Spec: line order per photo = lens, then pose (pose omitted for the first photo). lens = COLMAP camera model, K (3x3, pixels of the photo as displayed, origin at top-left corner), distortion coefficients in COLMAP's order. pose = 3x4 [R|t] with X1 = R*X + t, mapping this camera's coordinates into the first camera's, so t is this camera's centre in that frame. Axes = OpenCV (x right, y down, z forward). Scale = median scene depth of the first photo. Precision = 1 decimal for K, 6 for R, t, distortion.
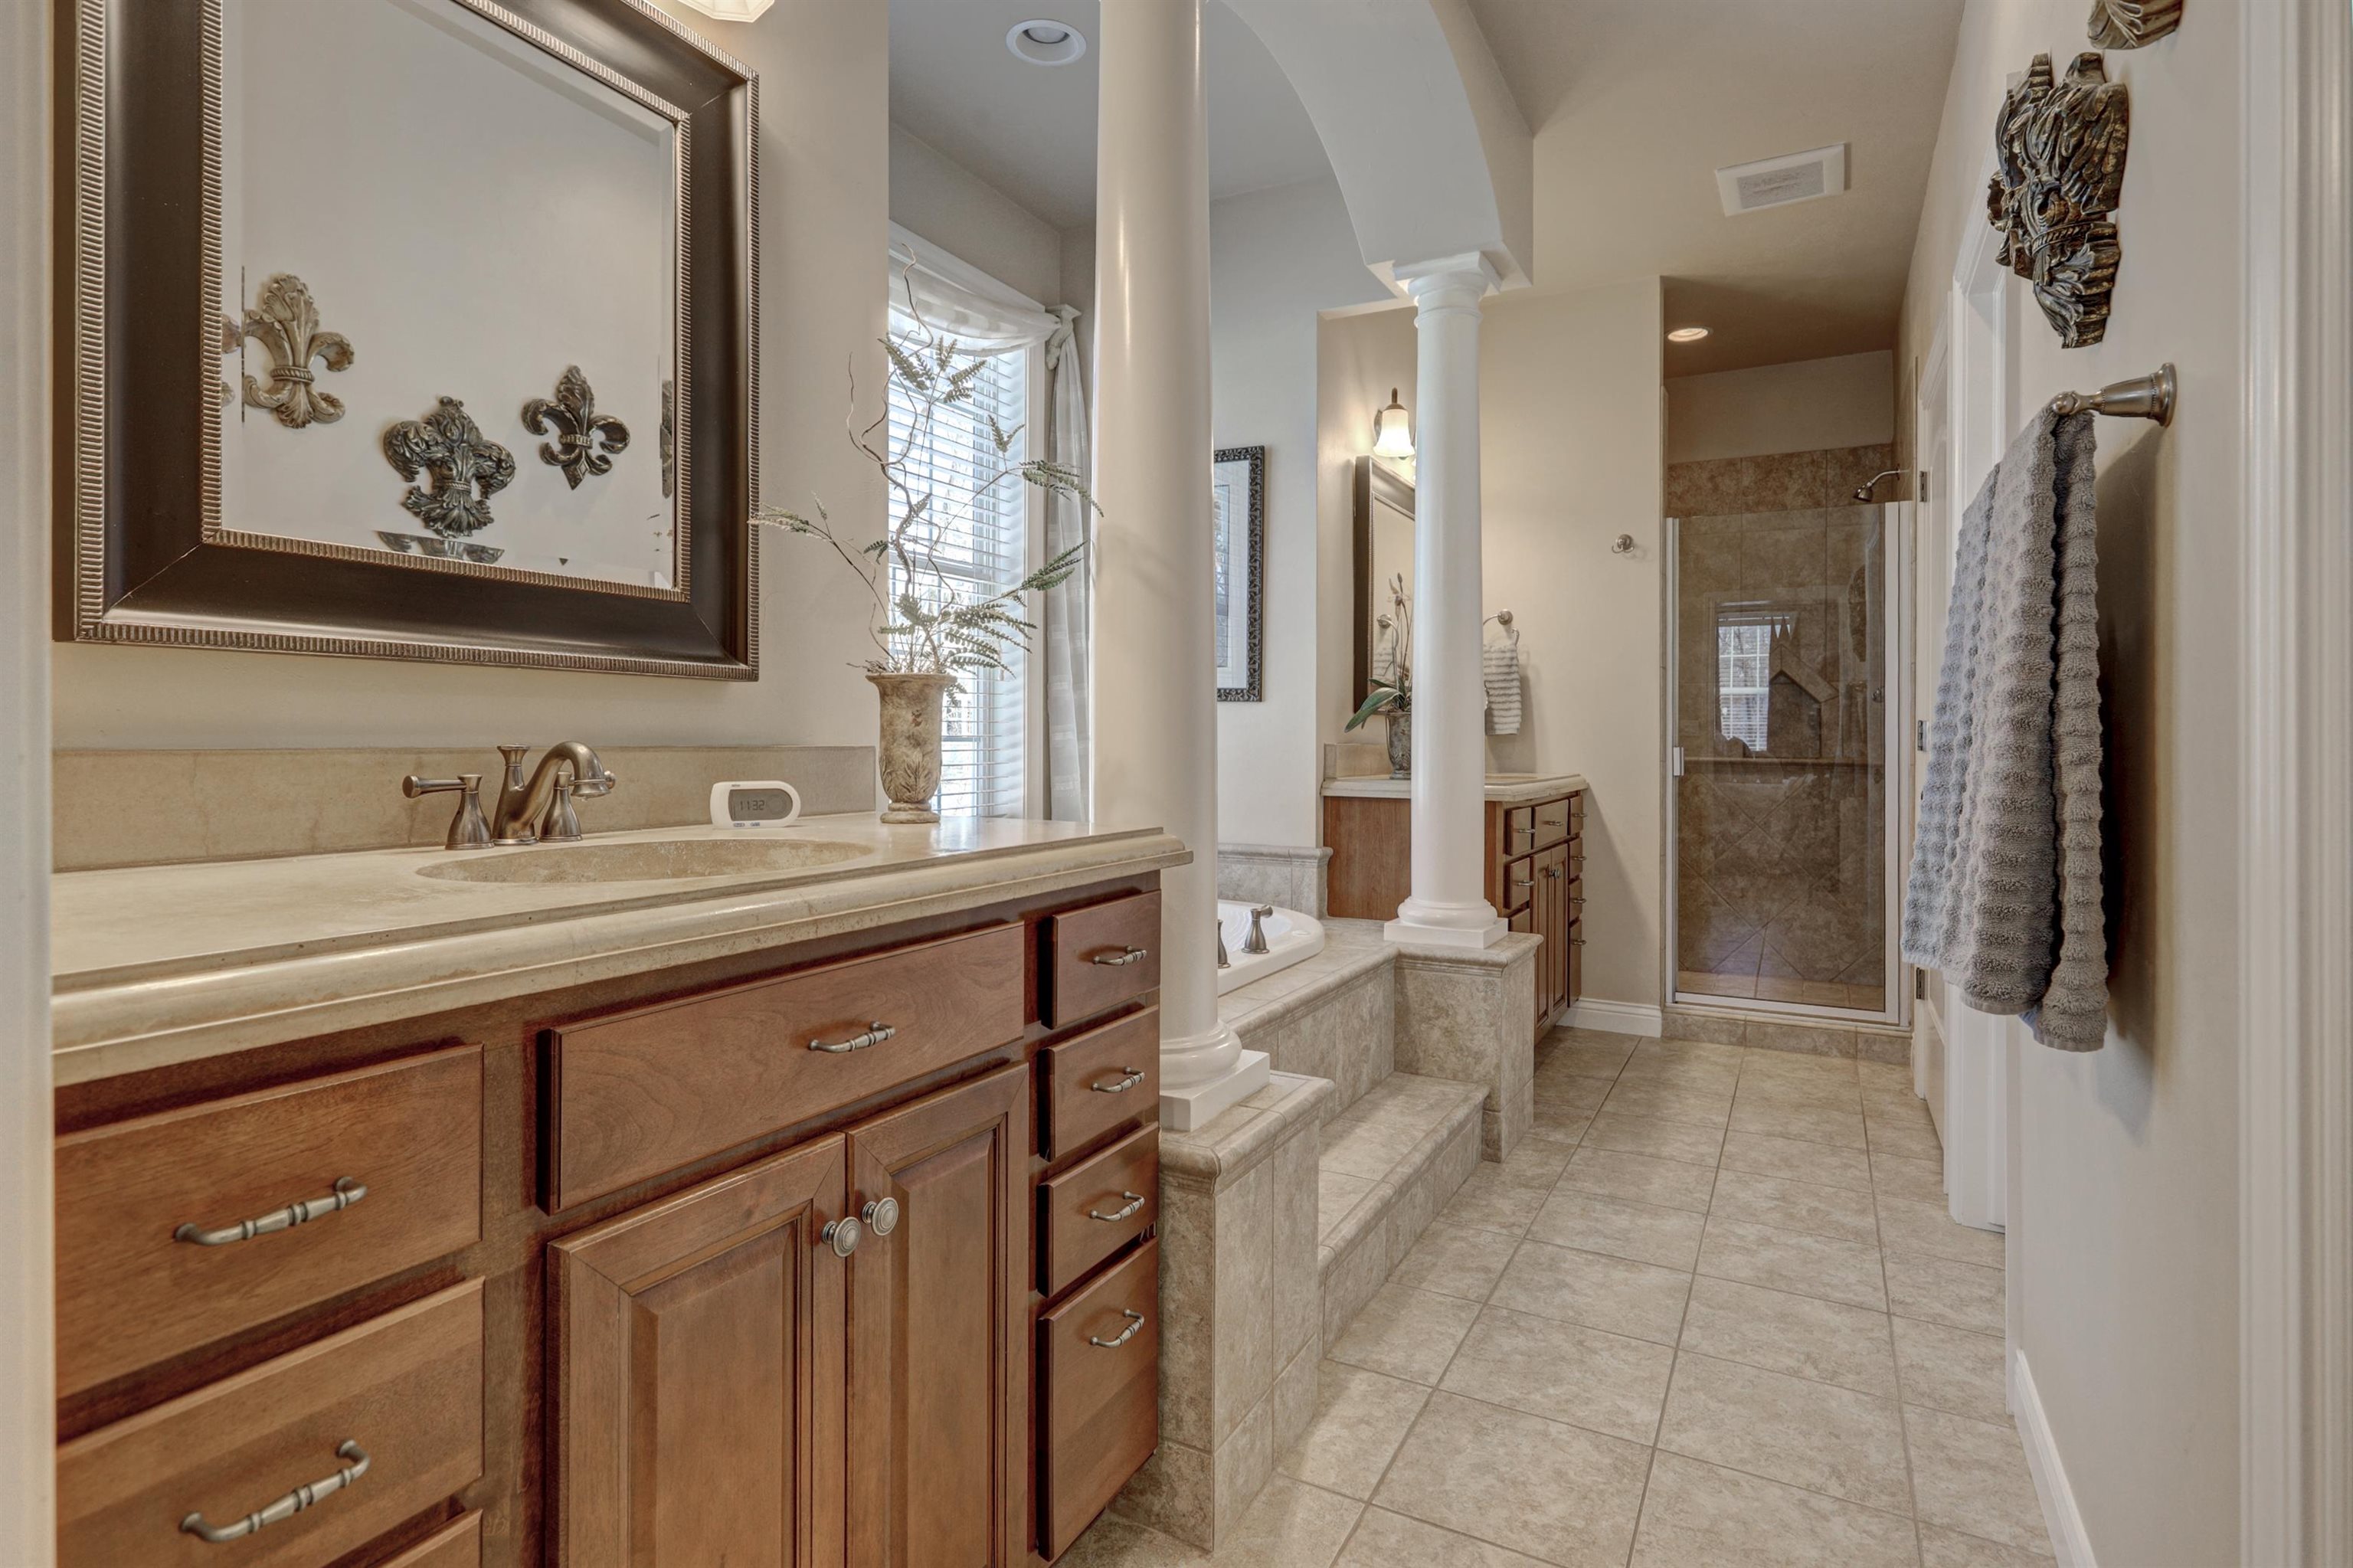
lens RADIAL K [[1207.8, 0, 1178.7], [0, 1207.8, 742.9], [0, 0, 1]] dist [0.005595, 0.000545]
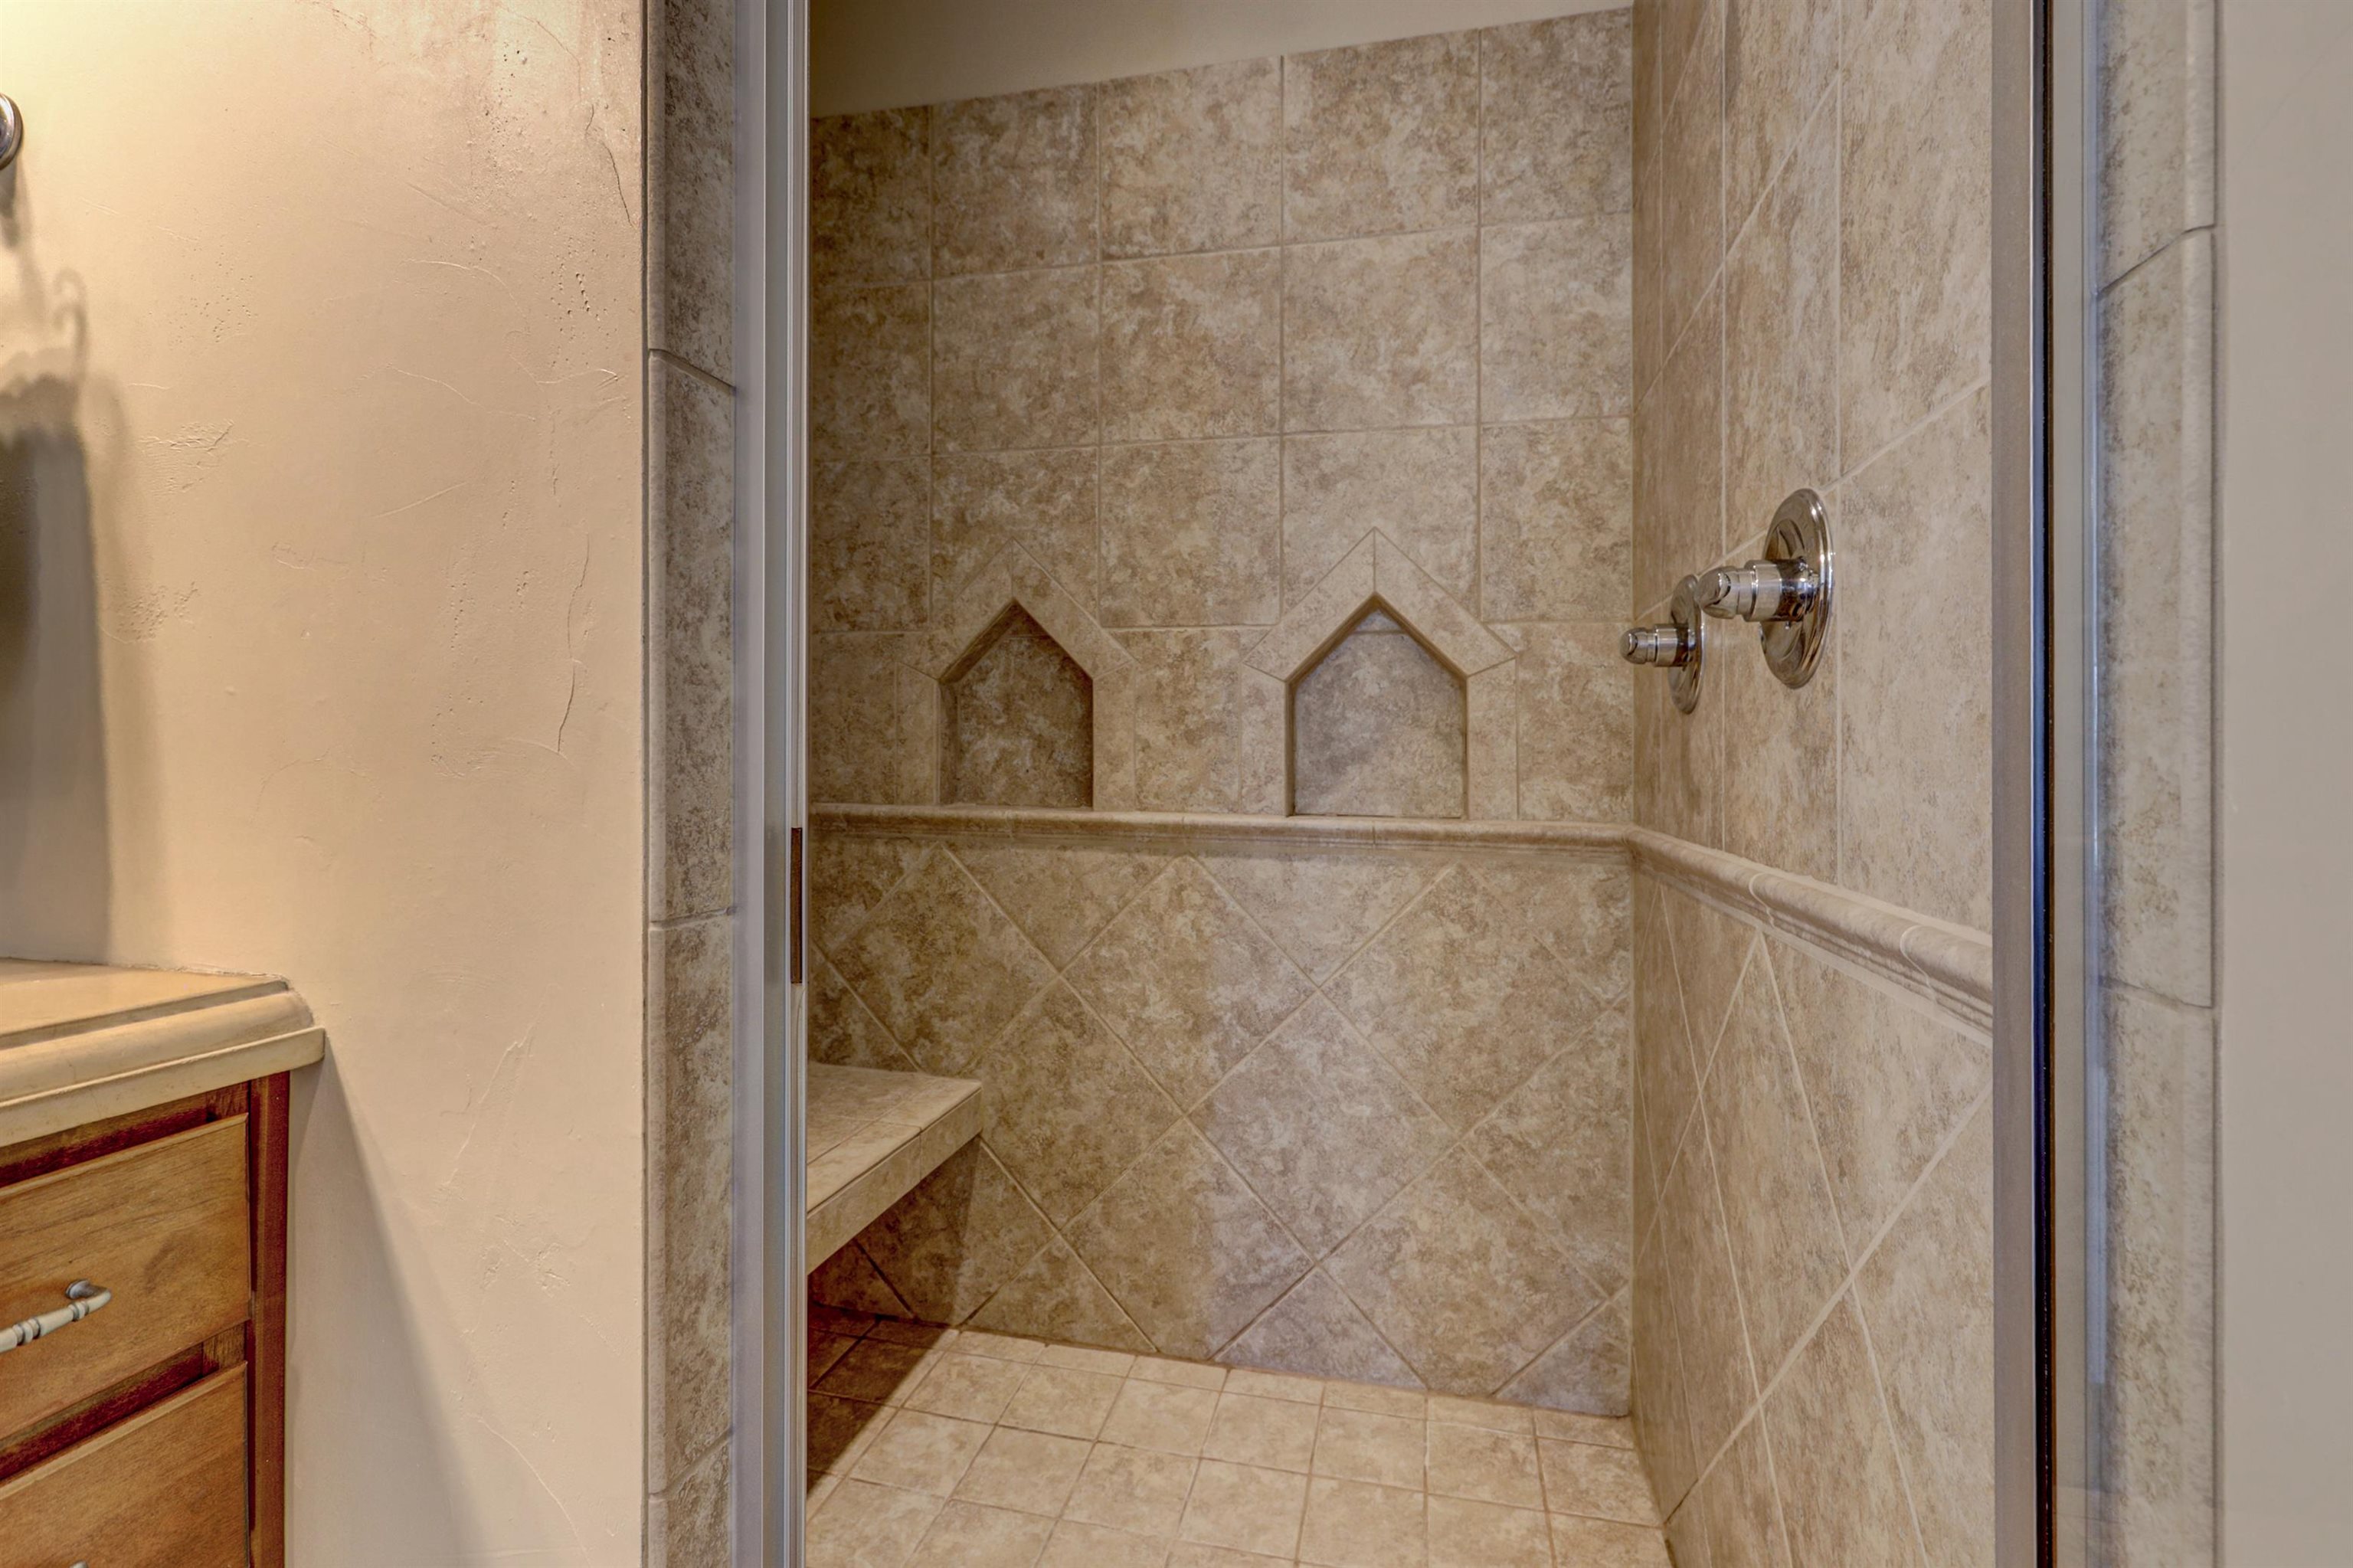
lens RADIAL K [[1079.7, 0, 1176.5], [0, 1079.7, 765.2], [0, 0, 1]] dist [-0.000274, 0.000041]
pose [[0.973425, -0.002045, 0.228998, 0.358244], [0.001005, 0.999989, 0.004657, -0.006635], [-0.229005, -0.004303, 0.973416, 0.679322]]
